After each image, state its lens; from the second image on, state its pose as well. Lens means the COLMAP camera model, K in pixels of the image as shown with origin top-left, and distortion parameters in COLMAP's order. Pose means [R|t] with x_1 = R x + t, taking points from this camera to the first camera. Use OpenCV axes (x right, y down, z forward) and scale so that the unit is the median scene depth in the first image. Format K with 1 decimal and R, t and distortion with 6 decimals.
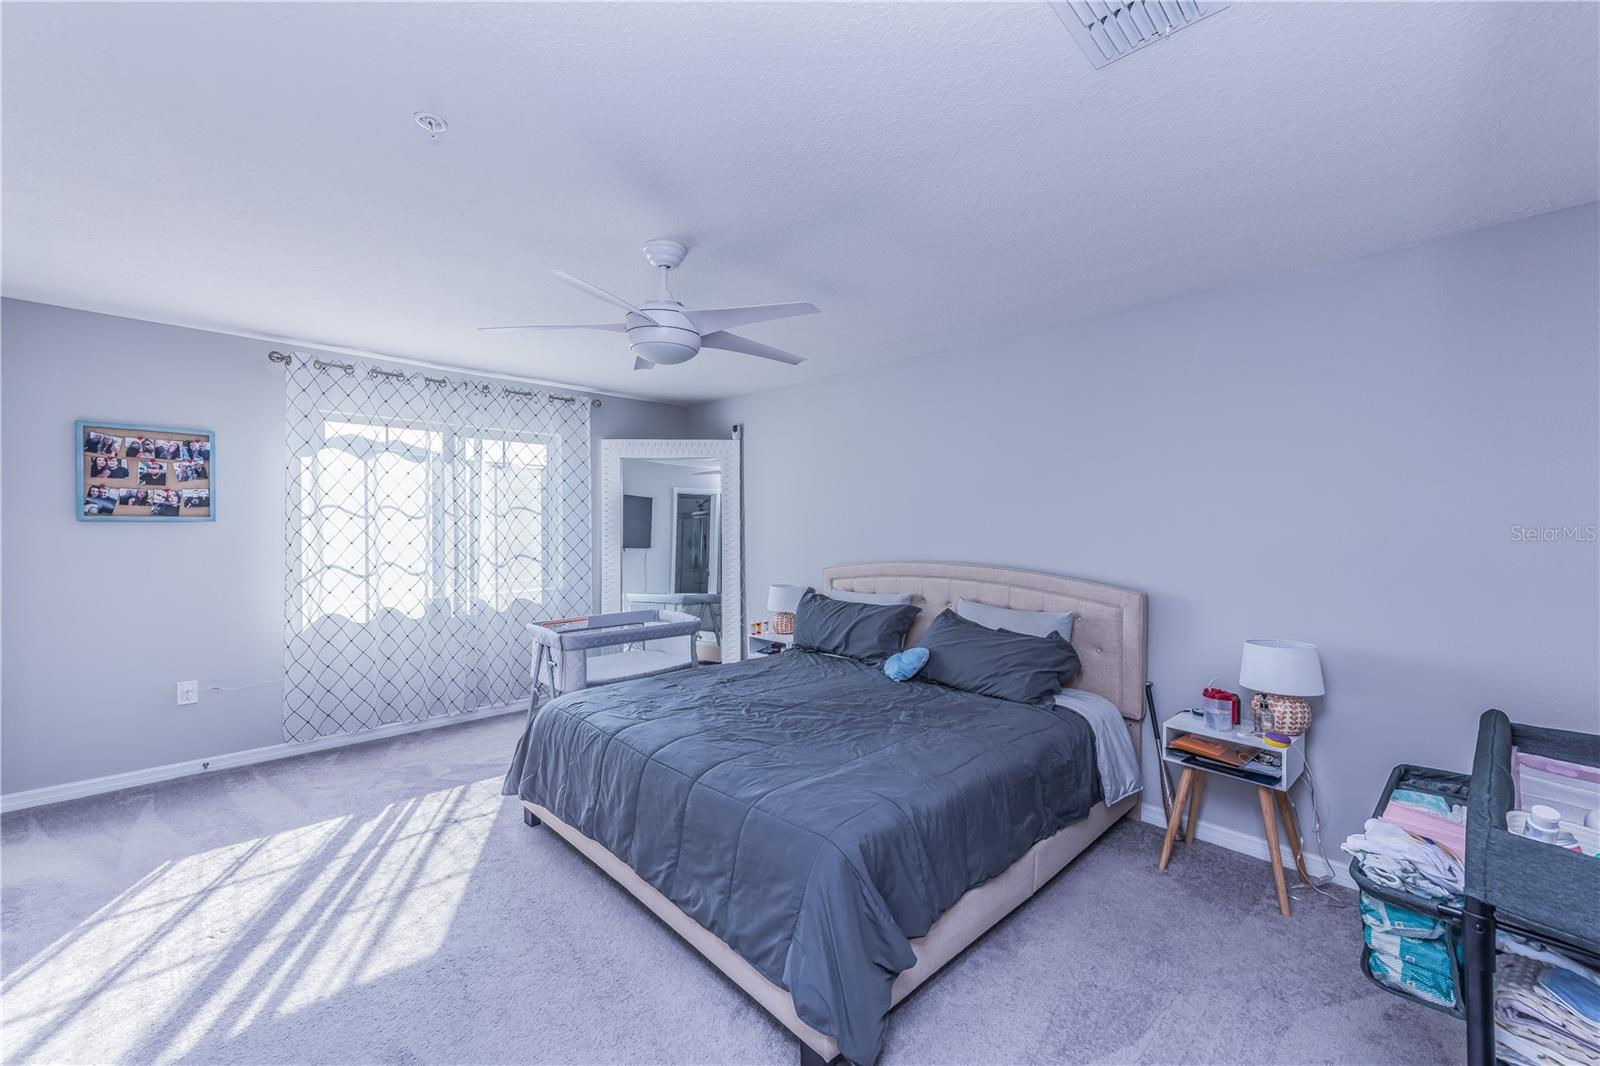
lens RADIAL K [[637.1, 0, 800.7], [0, 637.1, 530.9], [0, 0, 1]] dist [0.000809, -0.000053]
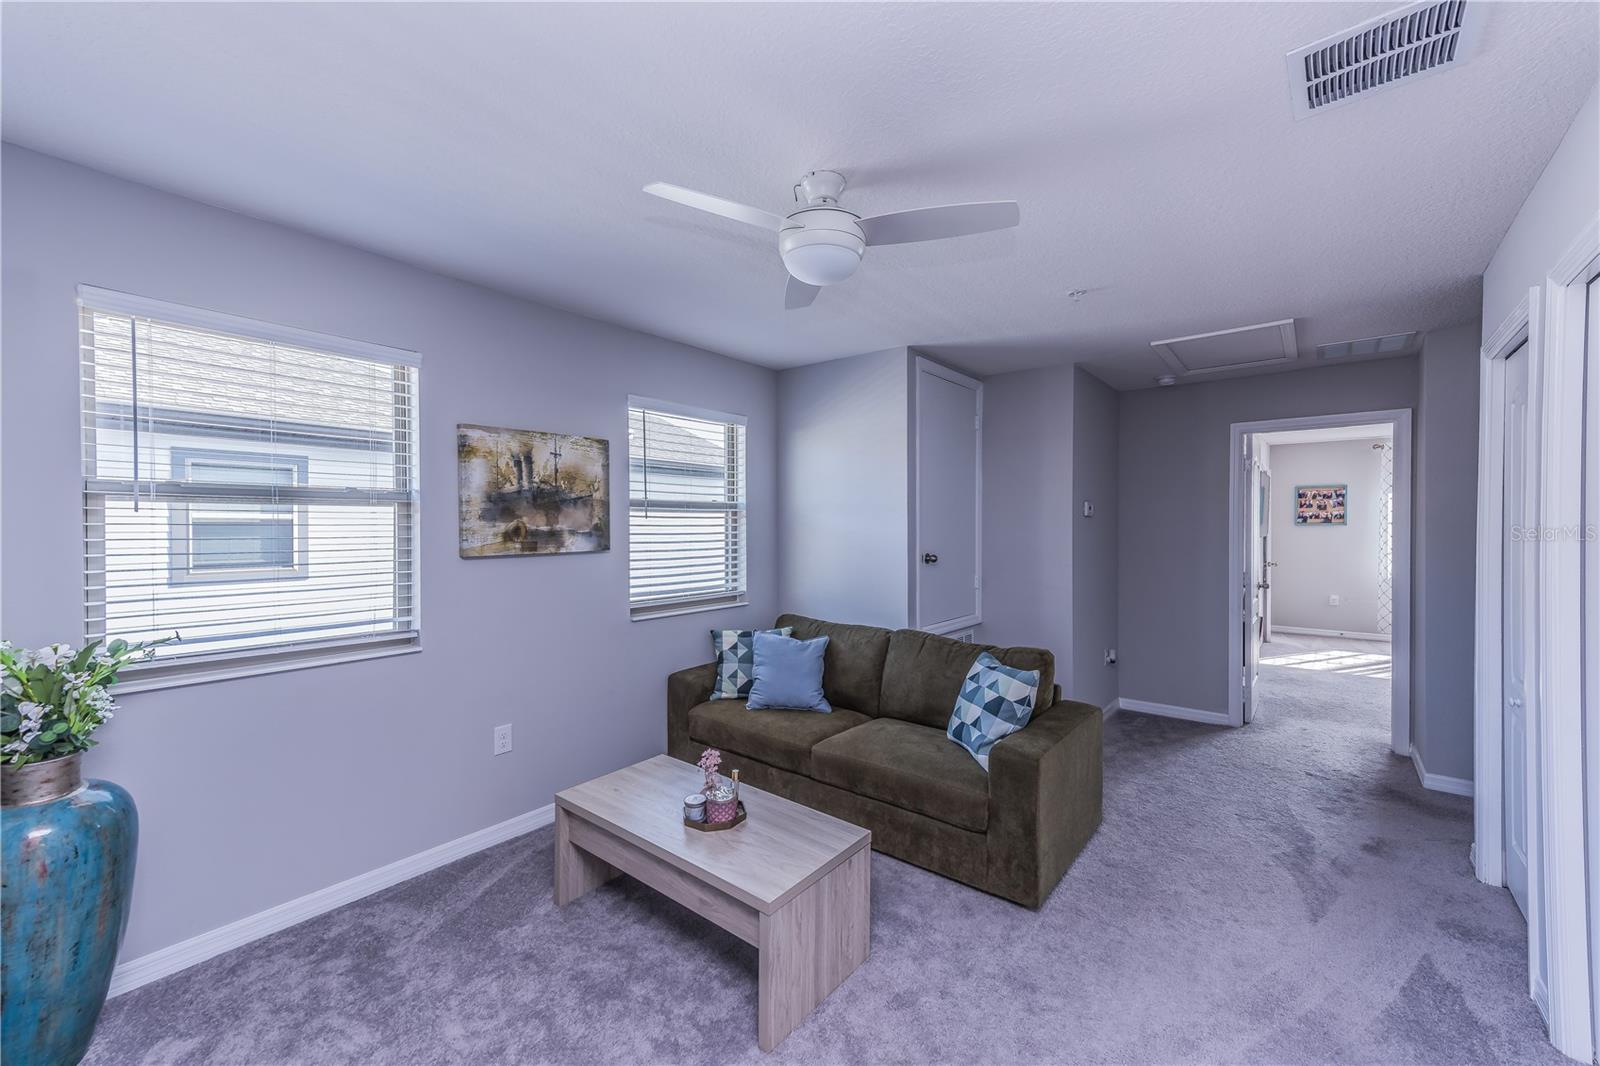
lens RADIAL K [[637.1, 0, 802.2], [0, 637.1, 533.6], [0, 0, 1]] dist [0.000809, -0.000053]
pose [[0.120977, 0.007536, -0.992627, 1.097708], [-0.009111, 0.999937, 0.006481, 0.017425], [0.992613, 0.008260, 0.121038, -1.197045]]
